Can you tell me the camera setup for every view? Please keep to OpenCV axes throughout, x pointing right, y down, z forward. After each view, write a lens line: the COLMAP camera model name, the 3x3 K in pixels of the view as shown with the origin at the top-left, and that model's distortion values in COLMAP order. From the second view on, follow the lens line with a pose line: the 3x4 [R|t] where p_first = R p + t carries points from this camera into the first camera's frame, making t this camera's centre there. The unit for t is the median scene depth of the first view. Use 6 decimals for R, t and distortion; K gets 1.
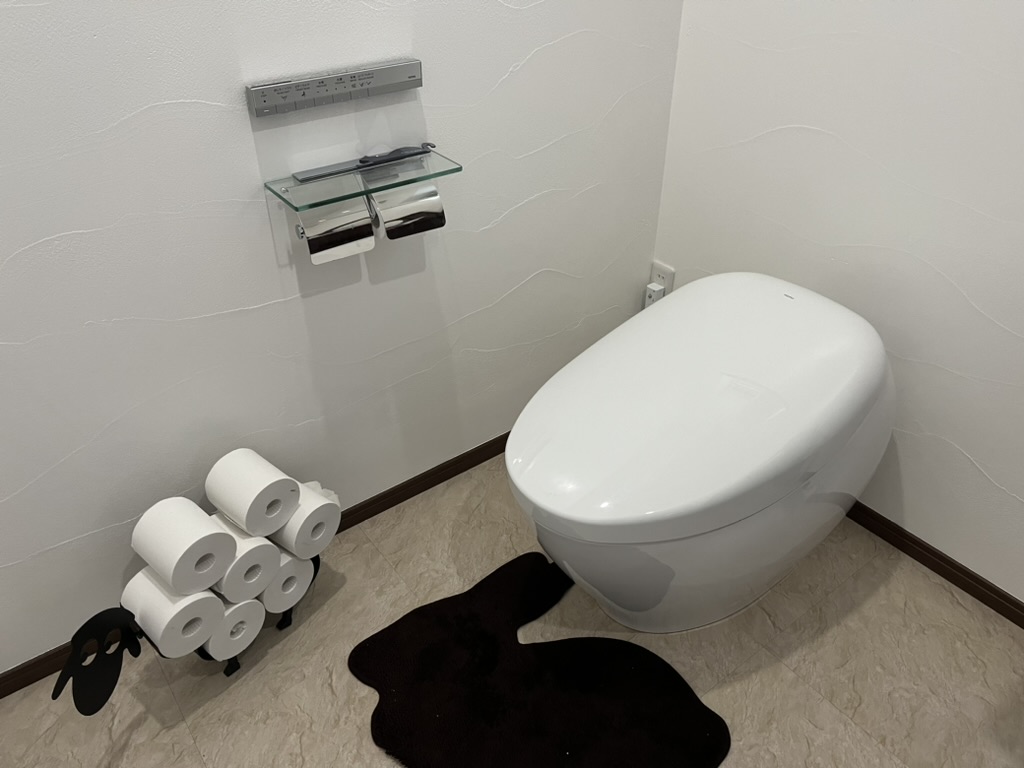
lens RADIAL K [[775.6, 0, 512.0], [0, 775.6, 384.0], [0, 0, 1]] dist [-0.001829, -0.052576]
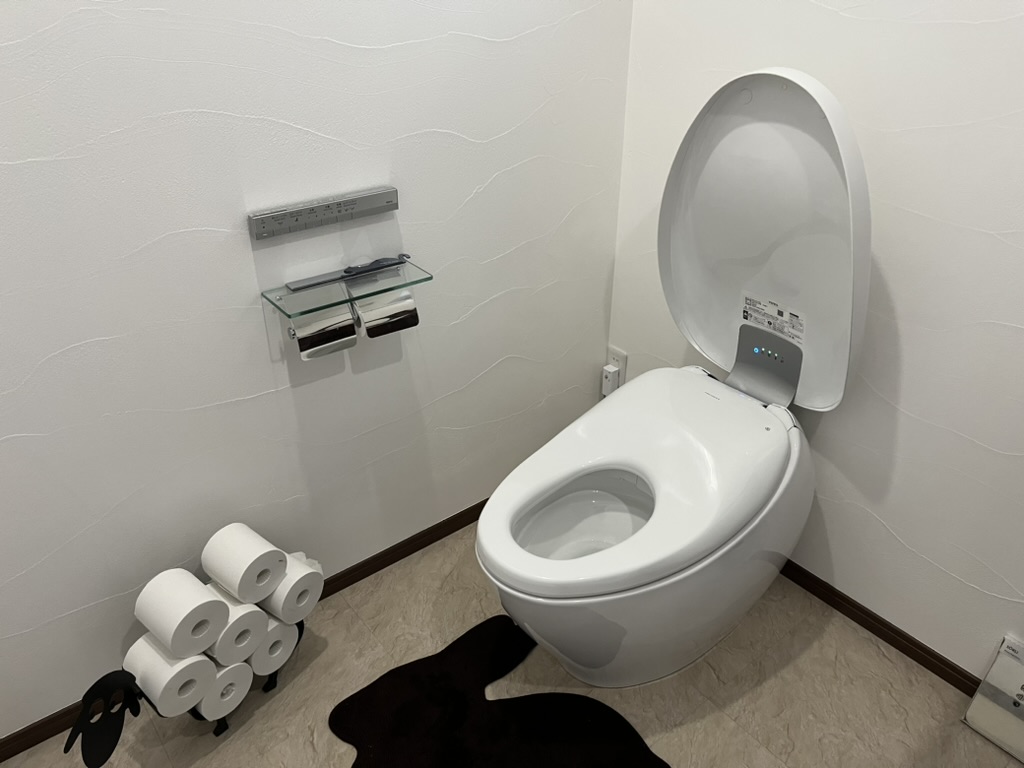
lens RADIAL K [[760.7, 0, 514.5], [0, 760.7, 374.5], [0, 0, 1]] dist [0.011236, -0.044555]
pose [[0.999550, -0.008837, 0.028655, 0.023503], [0.011613, 0.995096, -0.098228, -0.017251], [-0.027646, 0.098517, 0.994751, -0.121175]]
